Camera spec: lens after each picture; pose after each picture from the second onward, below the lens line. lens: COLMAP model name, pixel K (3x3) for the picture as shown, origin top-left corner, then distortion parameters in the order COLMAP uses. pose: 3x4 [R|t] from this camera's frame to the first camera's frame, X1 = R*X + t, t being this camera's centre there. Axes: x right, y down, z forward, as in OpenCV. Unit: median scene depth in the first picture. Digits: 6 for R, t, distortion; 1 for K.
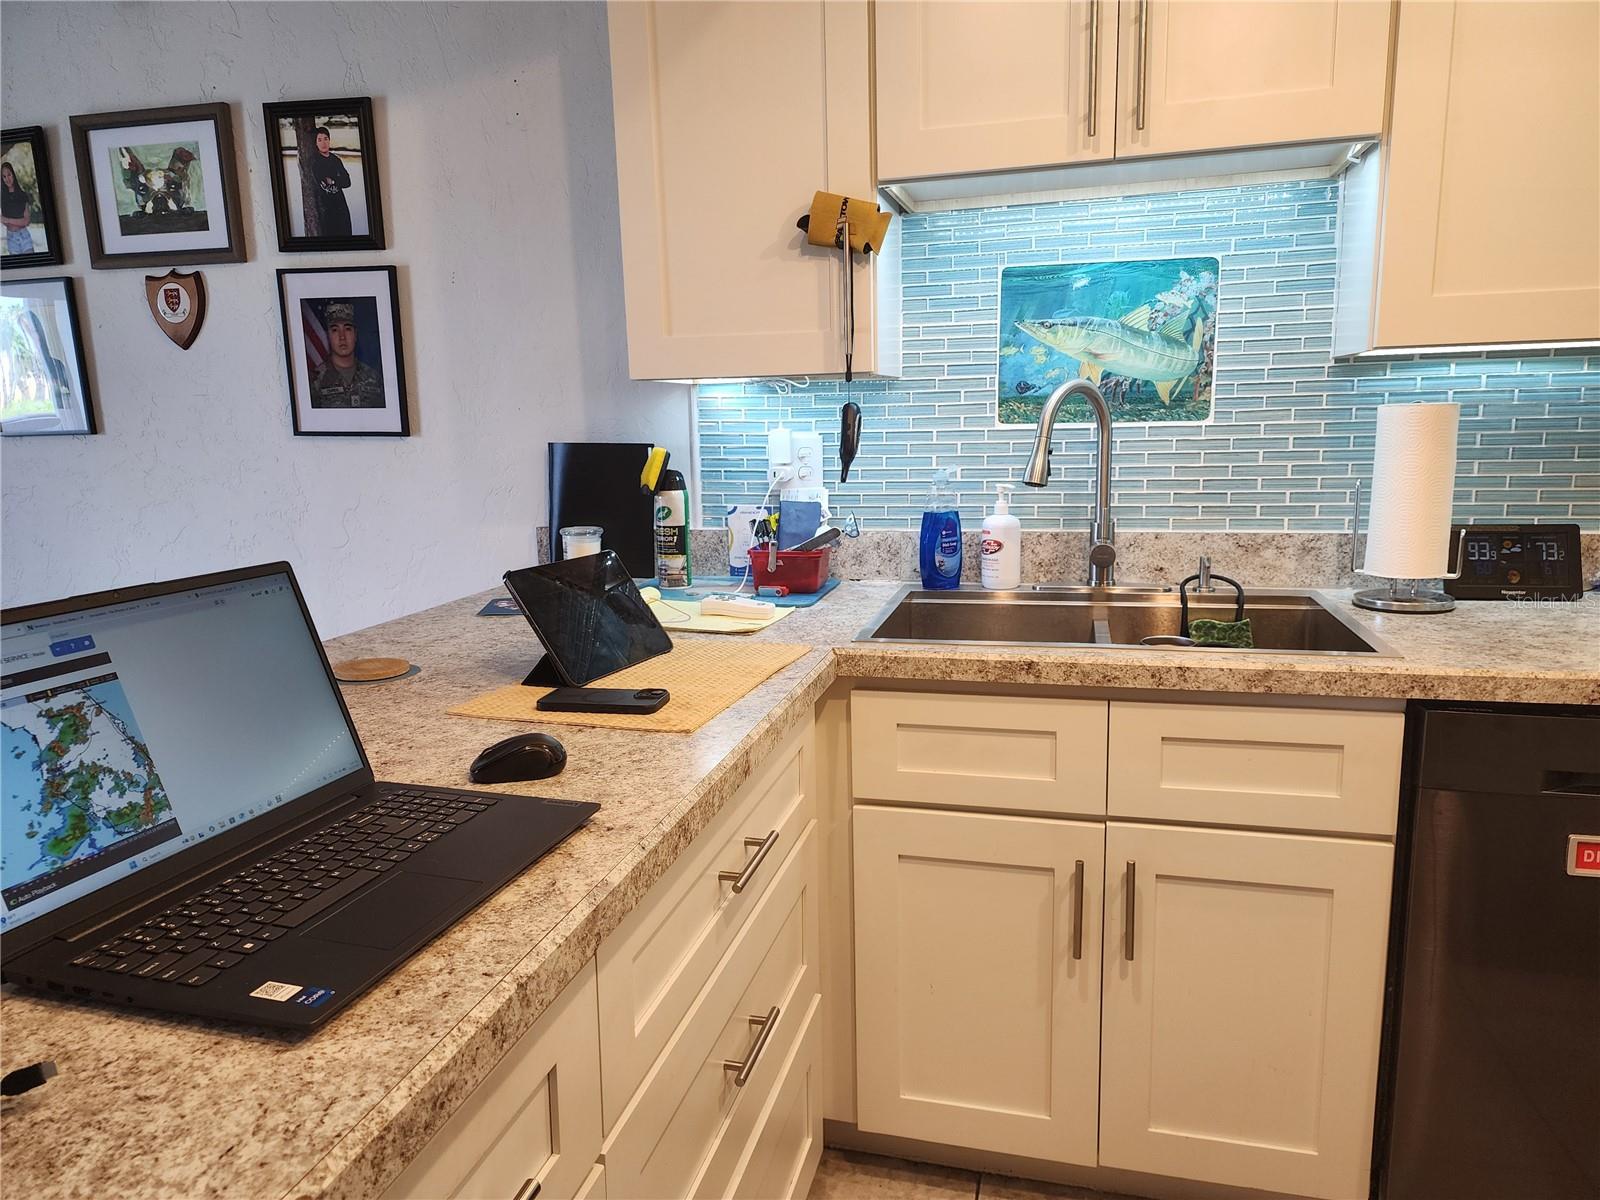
lens RADIAL K [[1069.5, 0, 809.2], [0, 1069.5, 601.0], [0, 0, 1]] dist [0.061738, -0.052674]
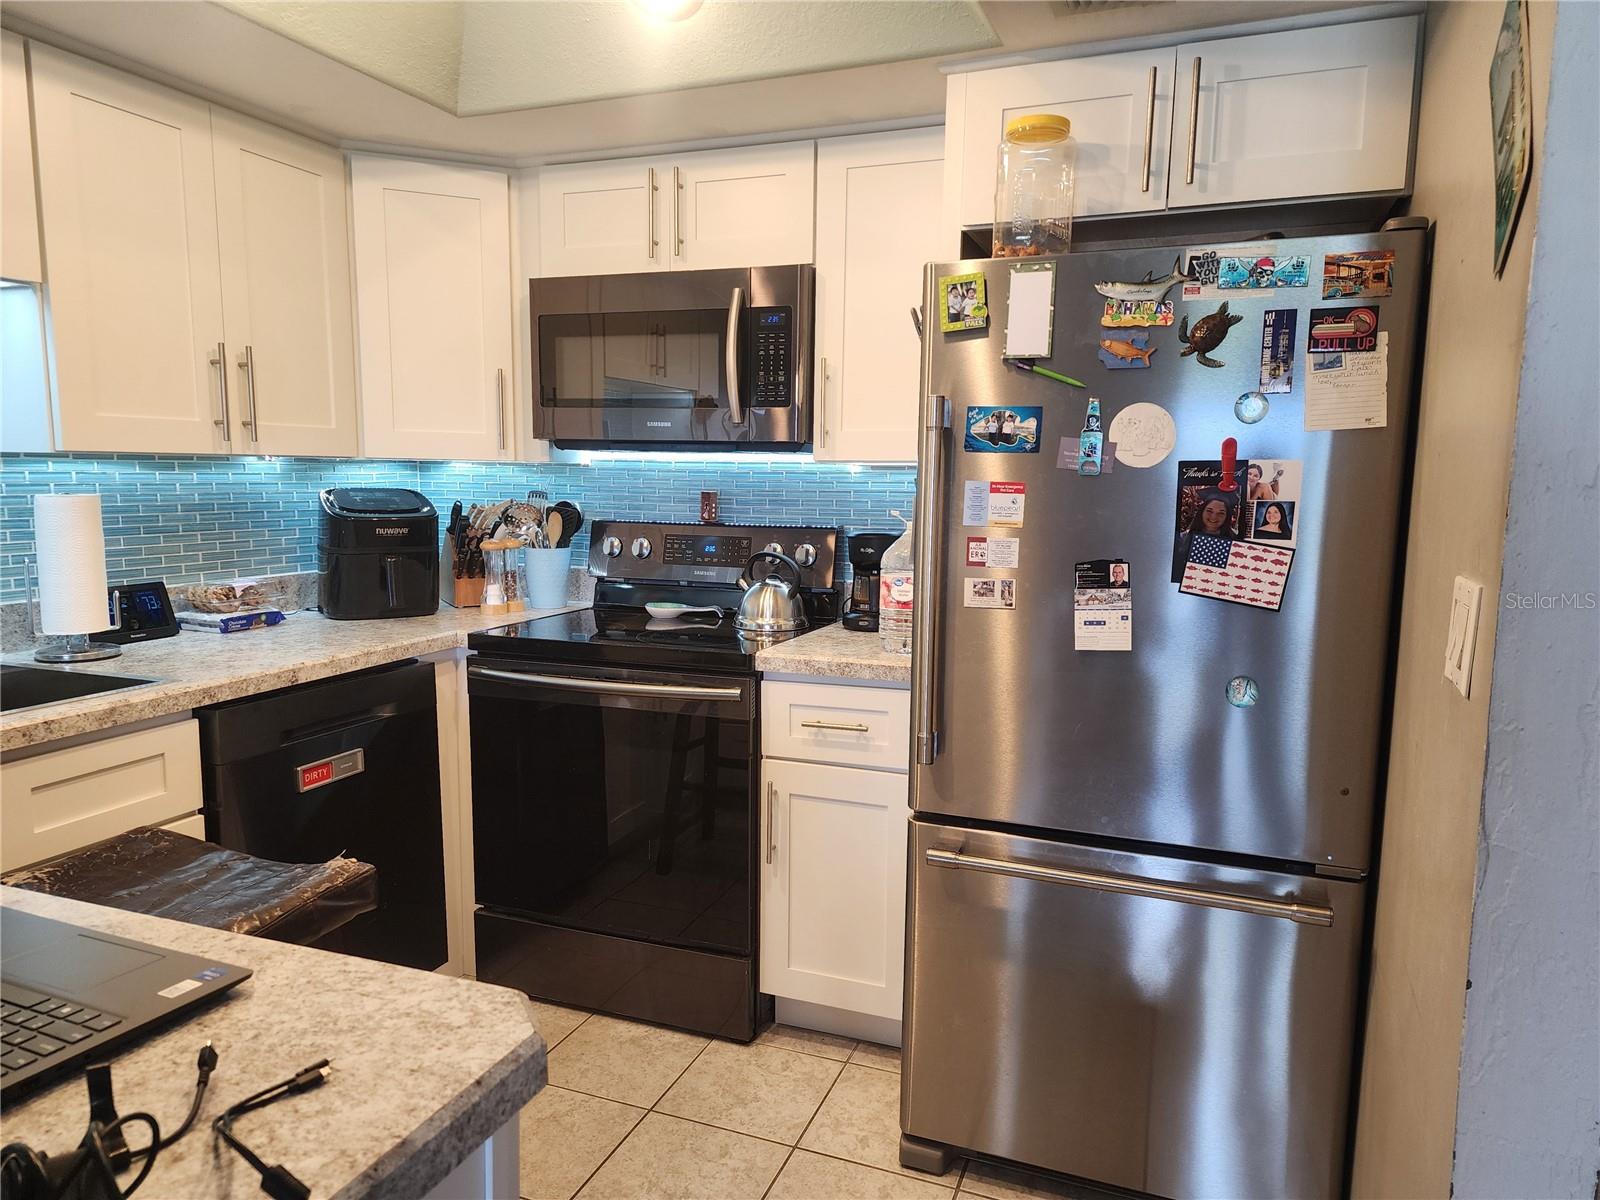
lens RADIAL K [[1082.9, 0, 785.9], [0, 1082.9, 618.5], [0, 0, 1]] dist [0.068054, -0.056633]
pose [[0.125569, -0.108444, 0.986140, -0.710619], [0.157301, 0.983610, 0.088136, -0.027152], [-0.979535, 0.144054, 0.140569, 0.035642]]
